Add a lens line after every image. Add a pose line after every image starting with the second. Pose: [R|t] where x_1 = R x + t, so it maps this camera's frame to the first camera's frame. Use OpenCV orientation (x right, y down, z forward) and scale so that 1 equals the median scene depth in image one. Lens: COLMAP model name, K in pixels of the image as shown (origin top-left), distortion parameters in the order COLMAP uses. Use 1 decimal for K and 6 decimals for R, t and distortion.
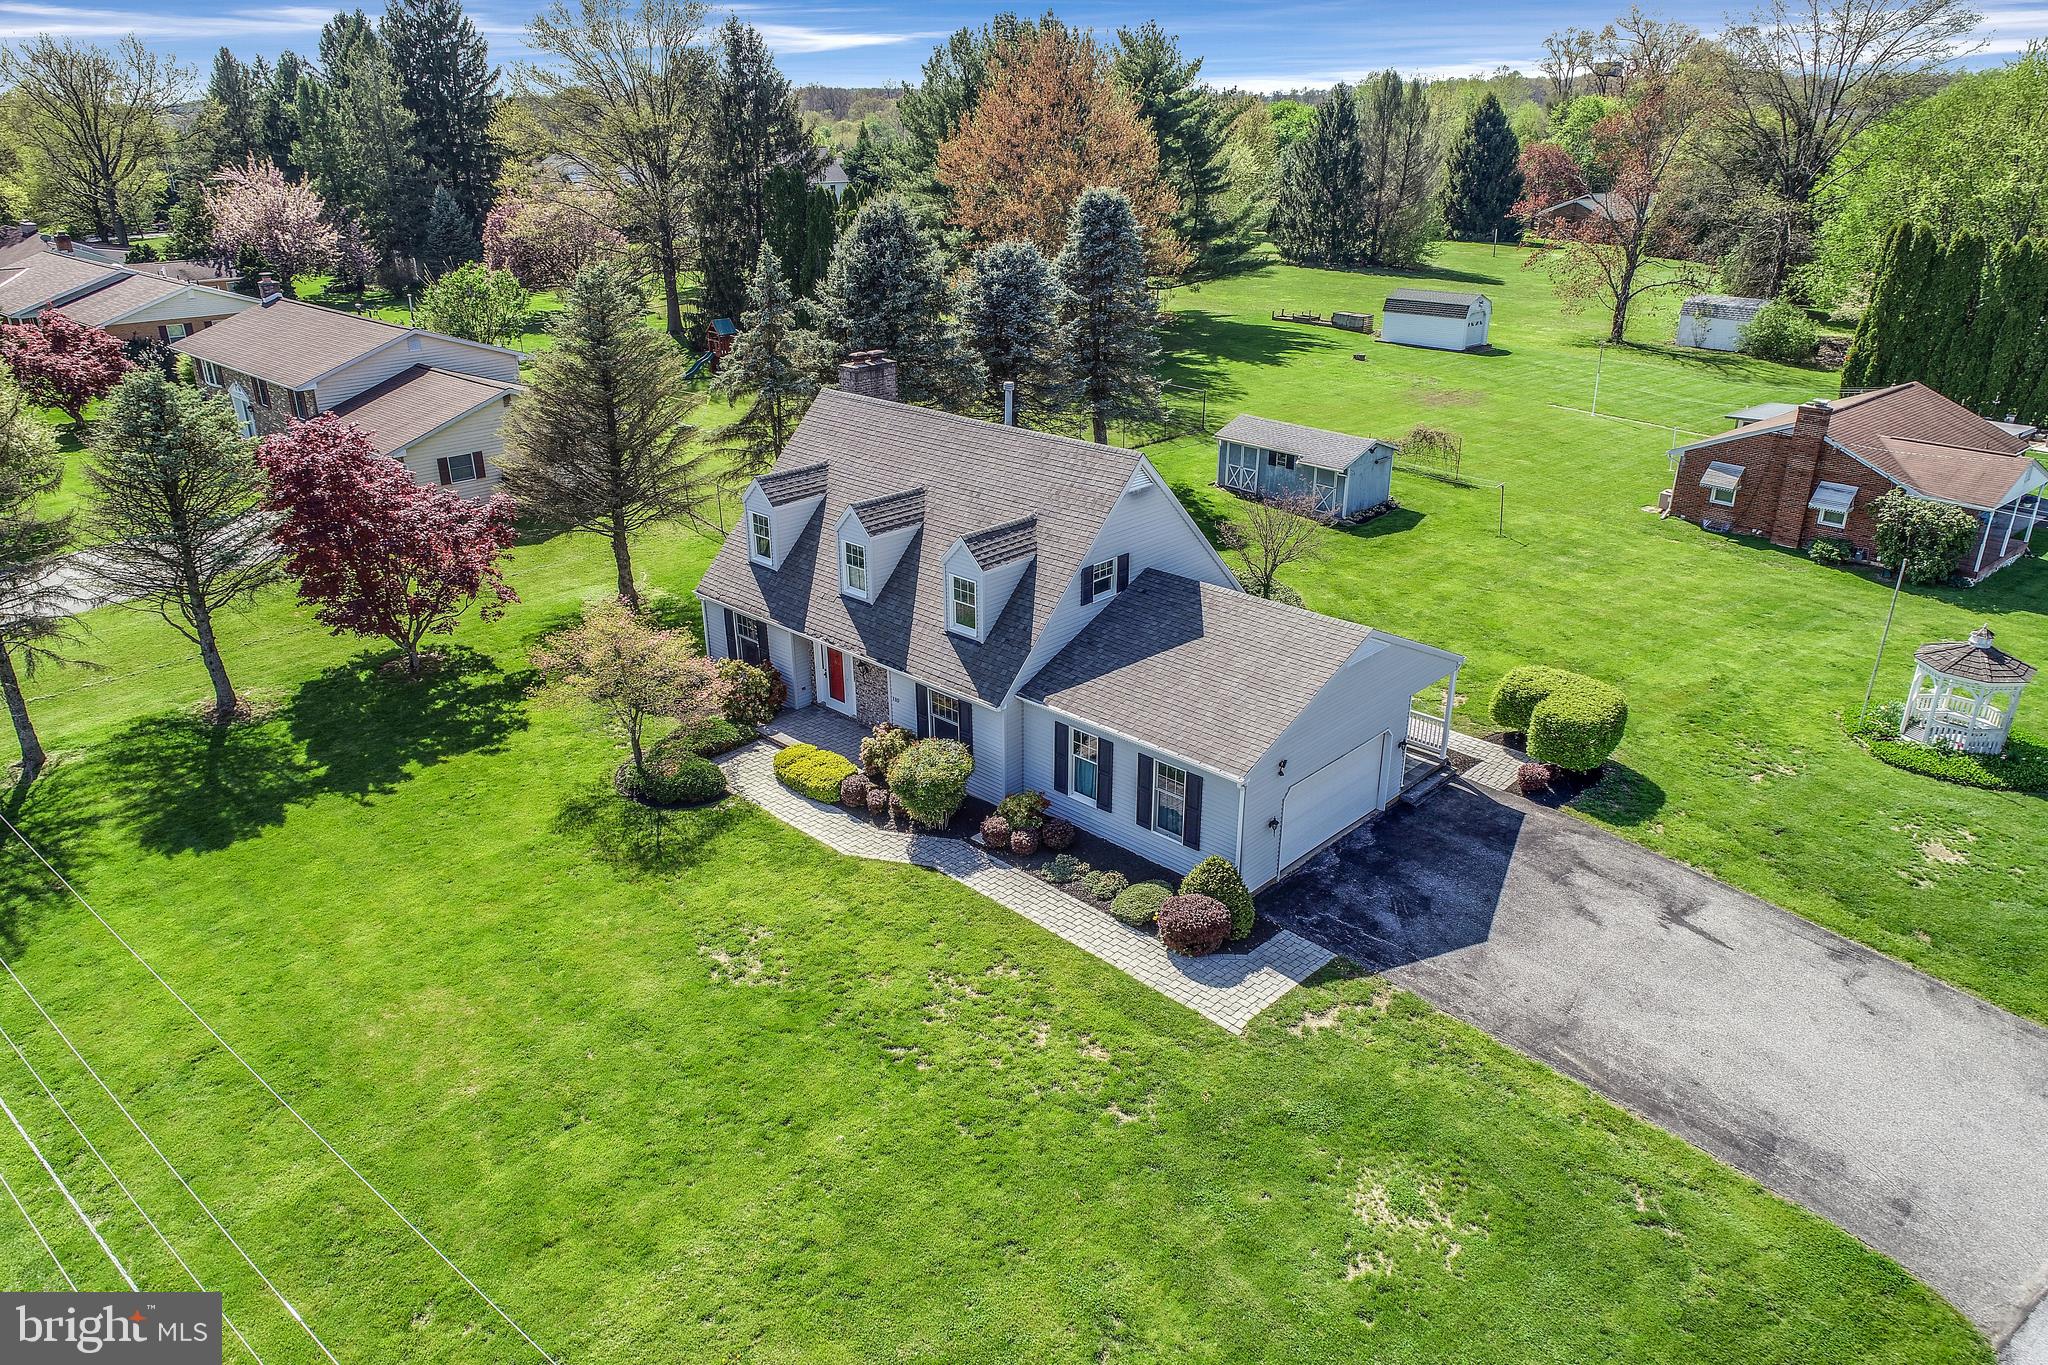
lens RADIAL K [[1374.2, 0, 1015.2], [0, 1374.2, 687.7], [0, 0, 1]] dist [0.000713, -0.001674]
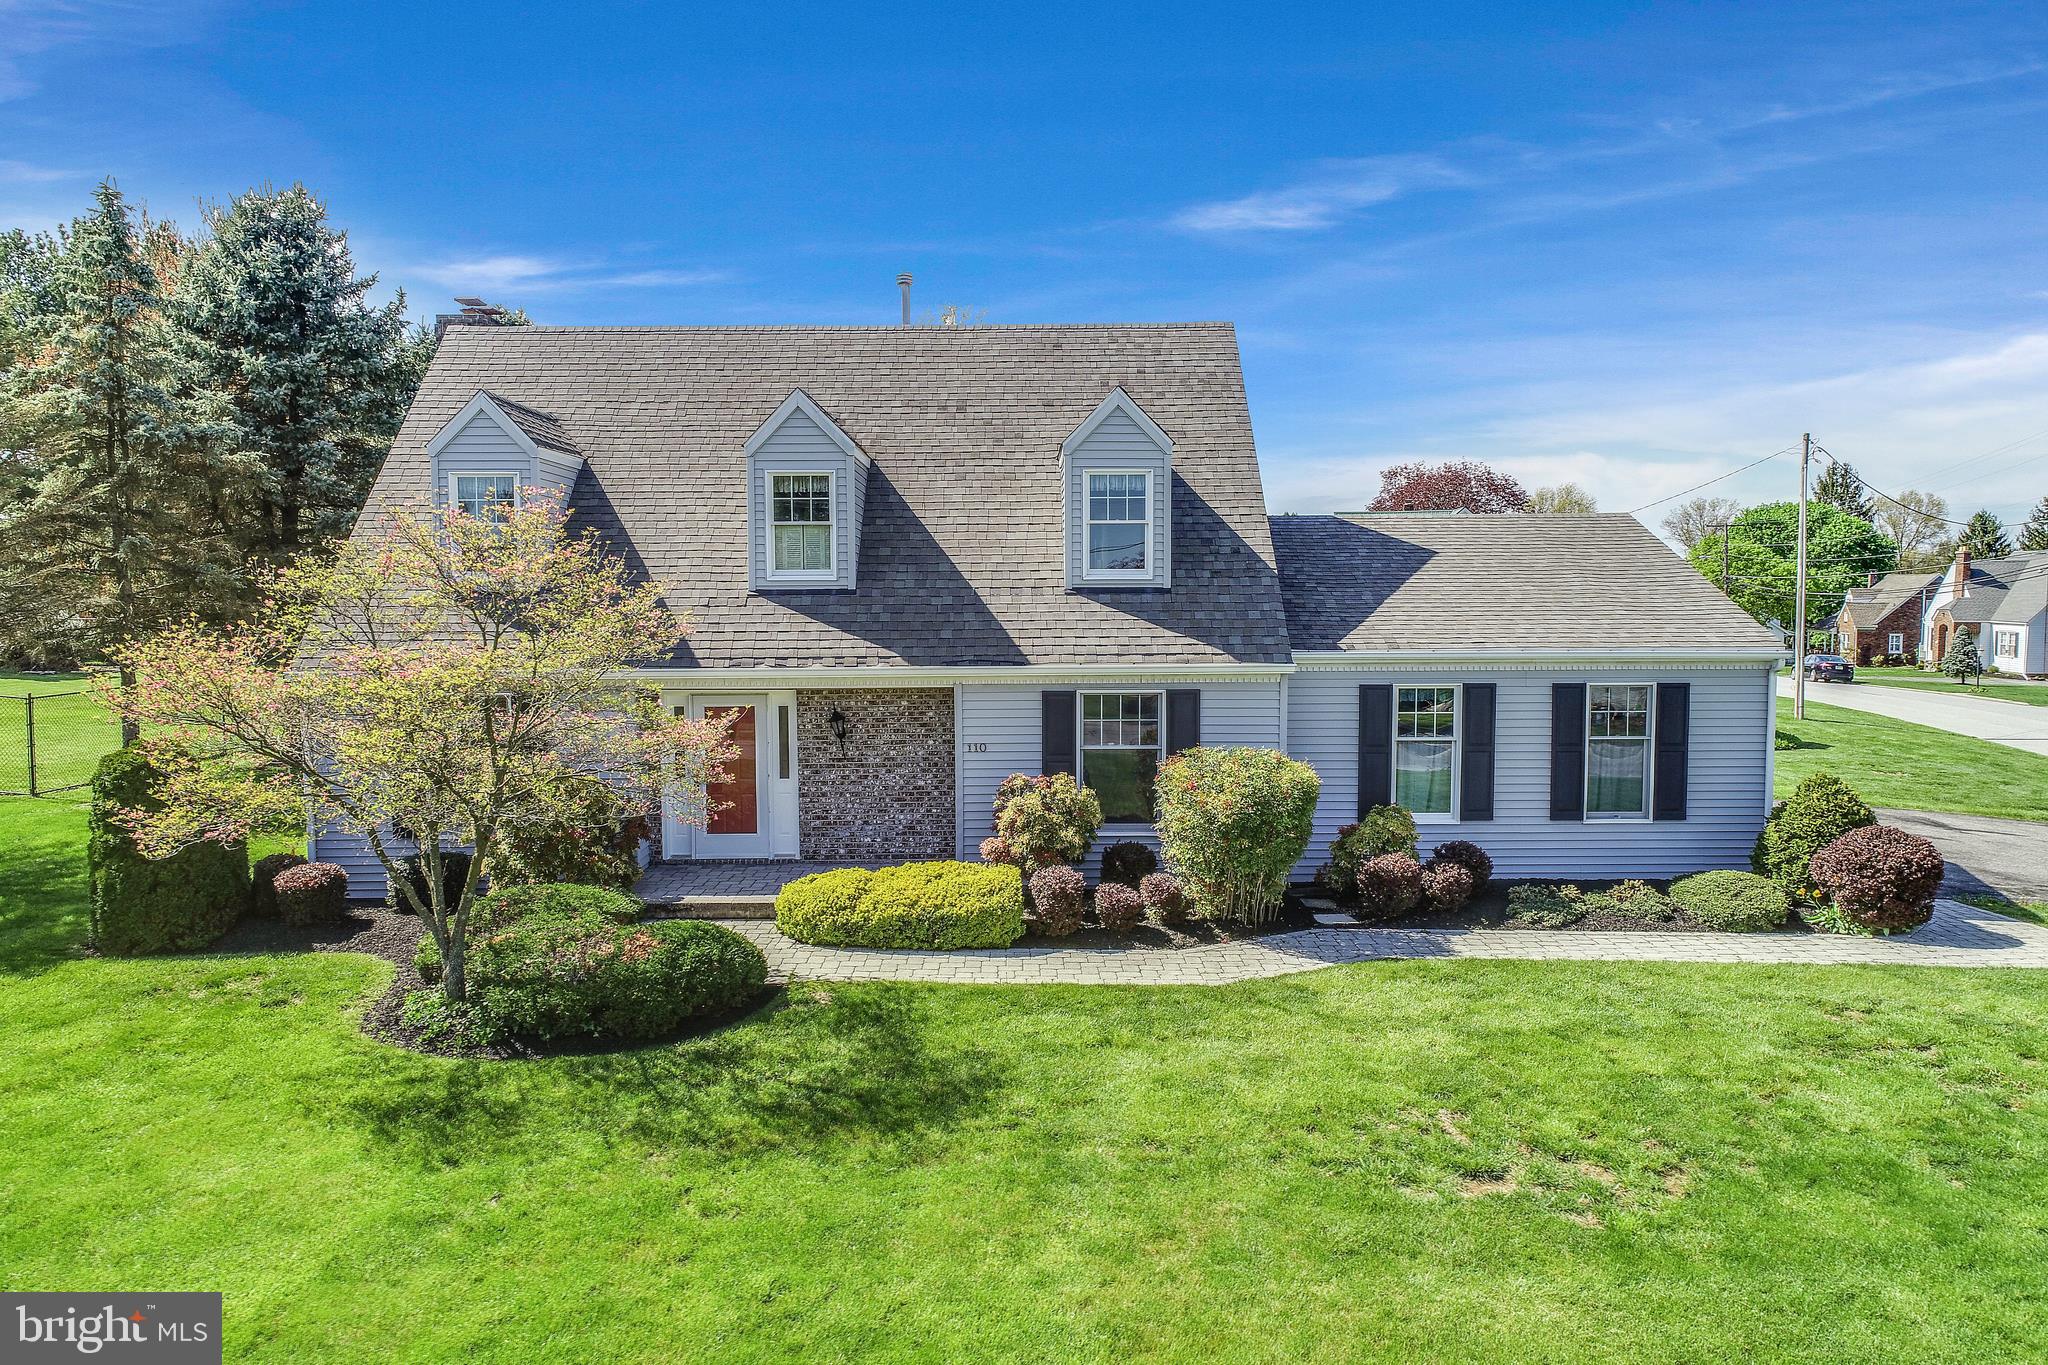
lens RADIAL K [[1374.2, 0, 1023.3], [0, 1374.2, 697.6], [0, 0, 1]] dist [0.000713, -0.001674]
pose [[0.721024, -0.049570, 0.691134, -0.421537], [0.271658, 0.937808, -0.216144, 0.104004], [-0.637437, 0.343597, 0.689649, 0.658554]]
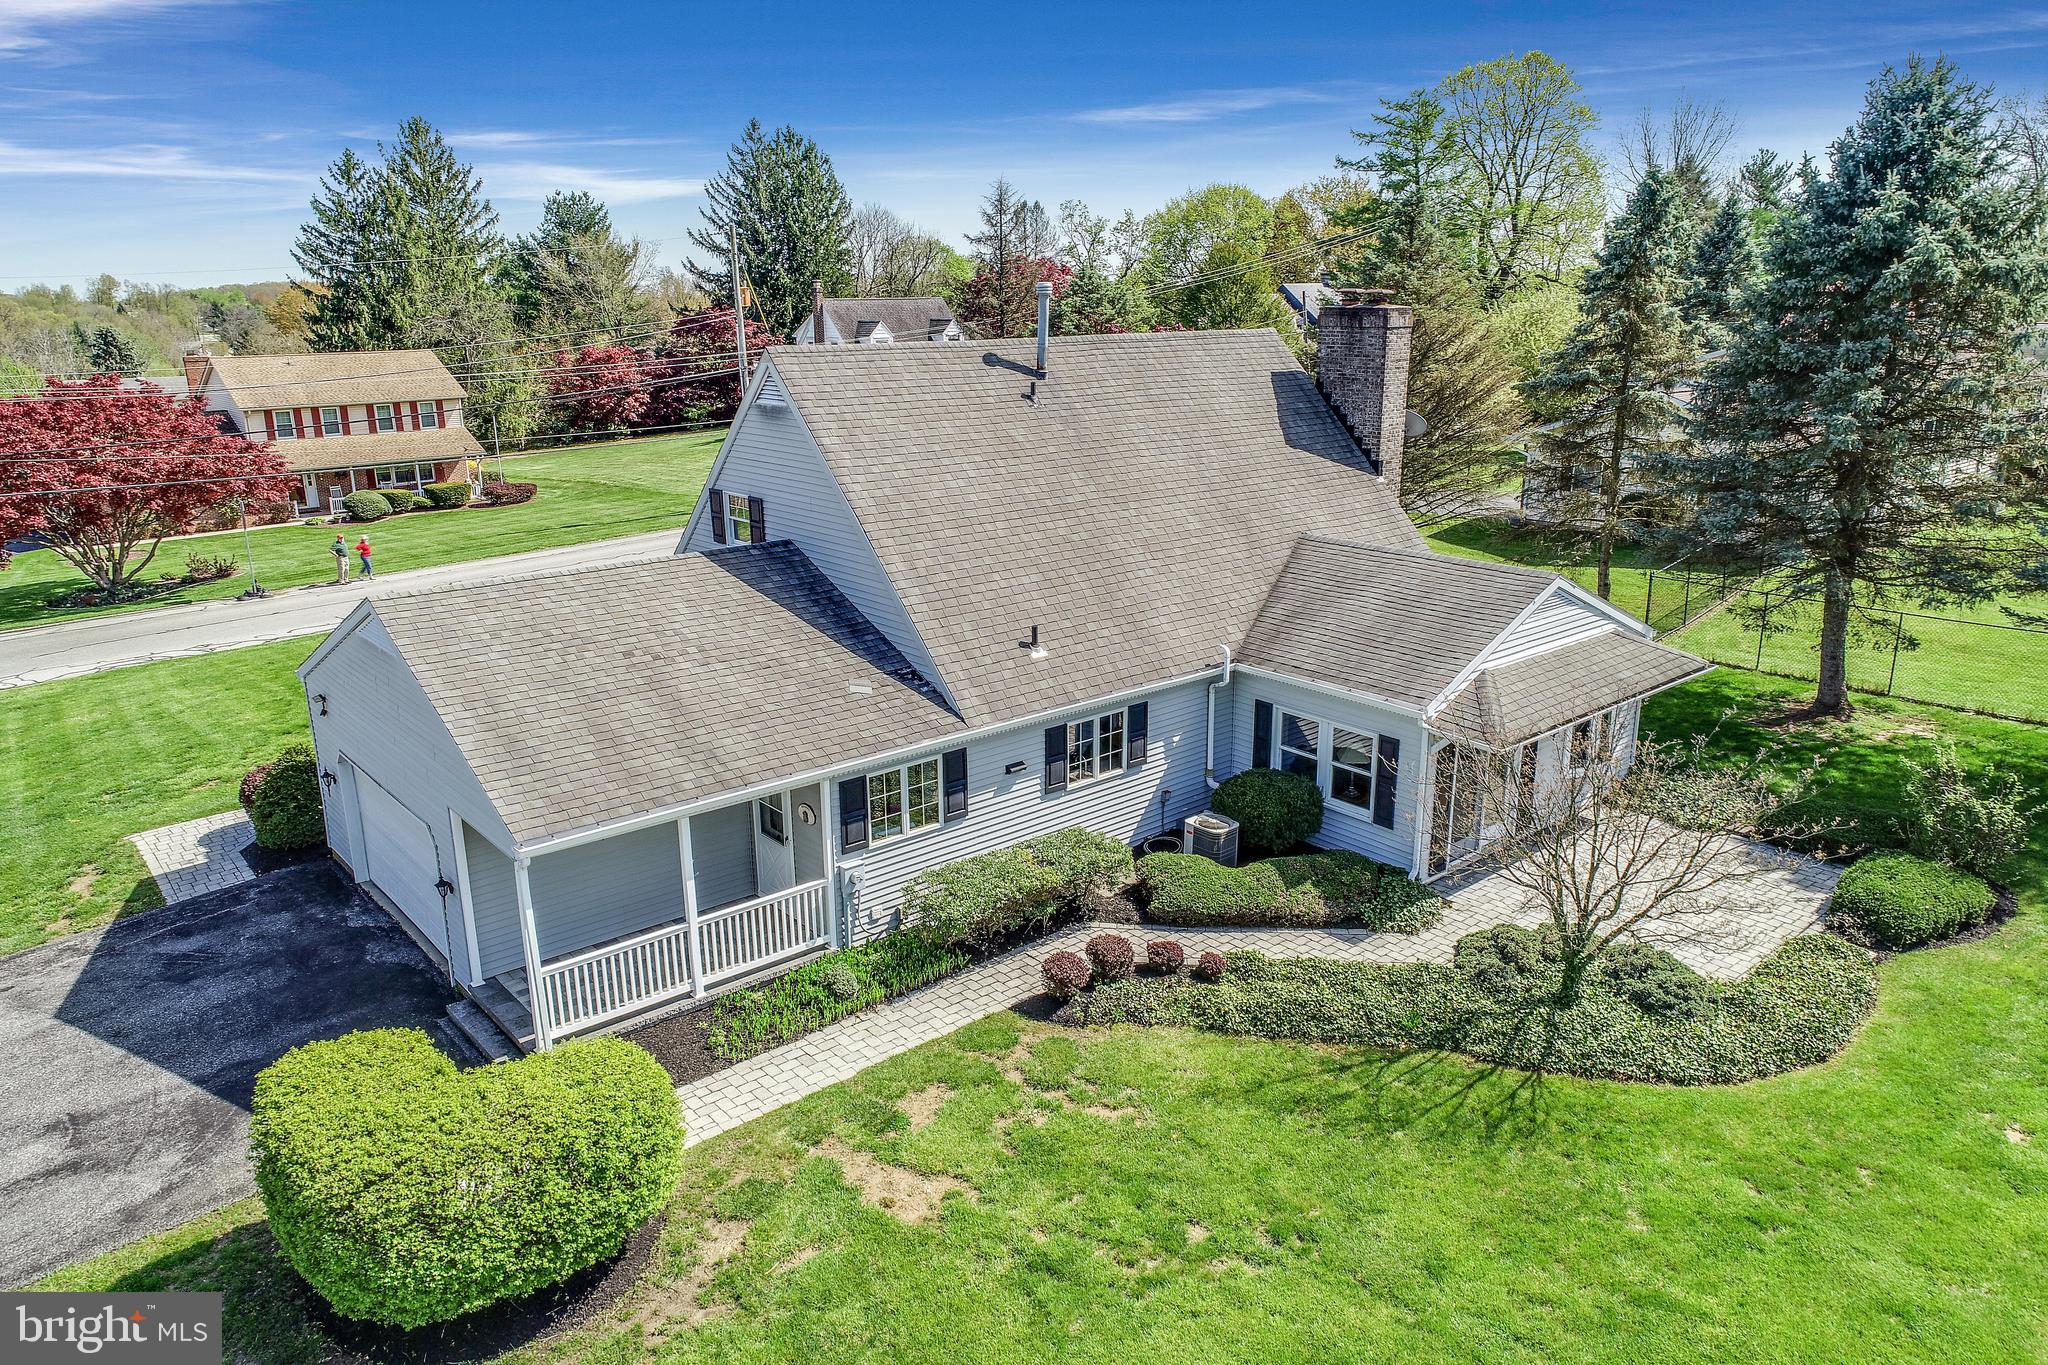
lens RADIAL K [[1374.2, 0, 1019.4], [0, 1374.2, 685.7], [0, 0, 1]] dist [0.000713, -0.001674]
pose [[-0.103737, 0.284316, -0.953102, 0.723016], [-0.379524, 0.874449, 0.302161, -0.265169], [0.919348, 0.393070, 0.017192, 1.128309]]
